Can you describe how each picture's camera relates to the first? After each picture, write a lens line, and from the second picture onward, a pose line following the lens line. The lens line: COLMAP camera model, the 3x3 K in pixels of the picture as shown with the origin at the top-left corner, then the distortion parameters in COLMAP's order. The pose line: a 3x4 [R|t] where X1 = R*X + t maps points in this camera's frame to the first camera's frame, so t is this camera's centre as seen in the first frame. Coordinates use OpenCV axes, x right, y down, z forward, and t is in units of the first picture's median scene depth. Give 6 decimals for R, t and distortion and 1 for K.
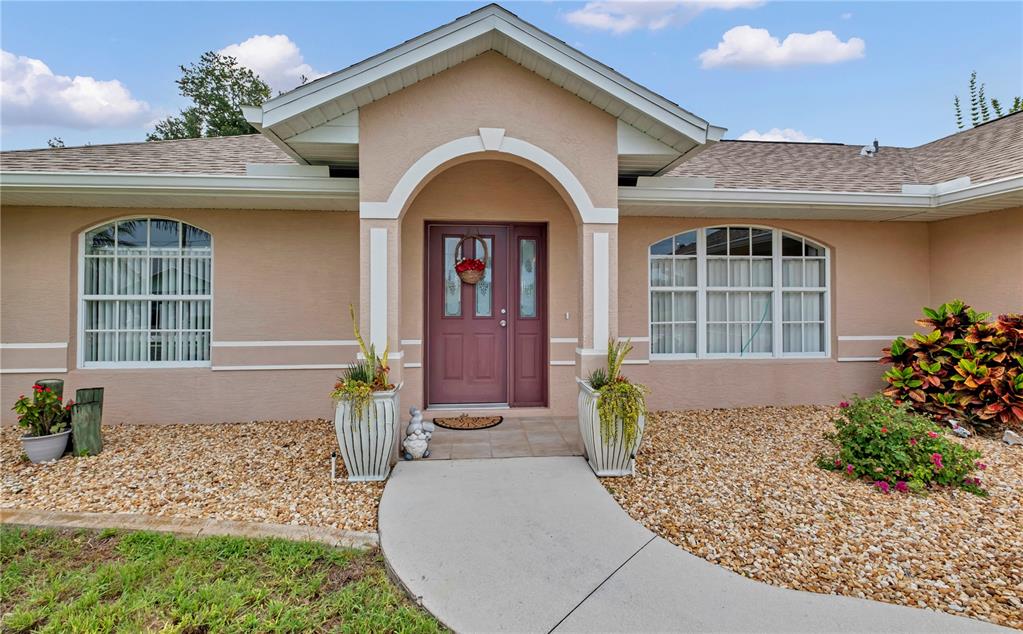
lens RADIAL K [[447.1, 0, 508.8], [0, 447.1, 300.1], [0, 0, 1]] dist [-0.002933, -0.000382]
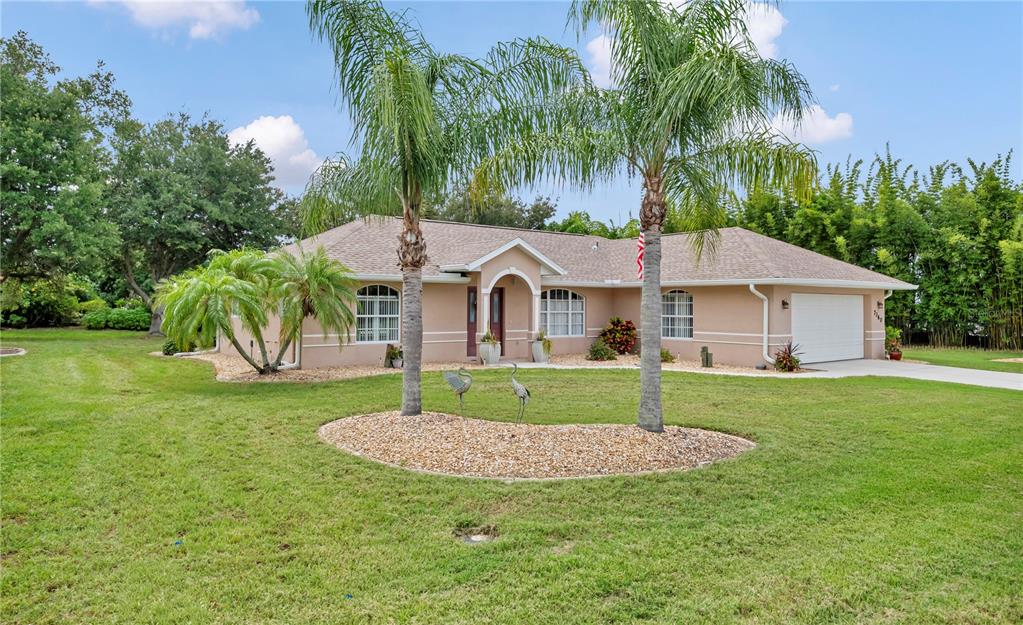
lens RADIAL K [[694.7, 0, 511.5], [0, 694.7, 312.5], [0, 0, 1]] dist [0.000805, 0.000393]
pose [[0.835679, -0.001465, 0.549216, -2.519764], [-0.012718, 0.999677, 0.022019, -0.131846], [-0.549071, -0.025386, 0.835390, -2.924341]]
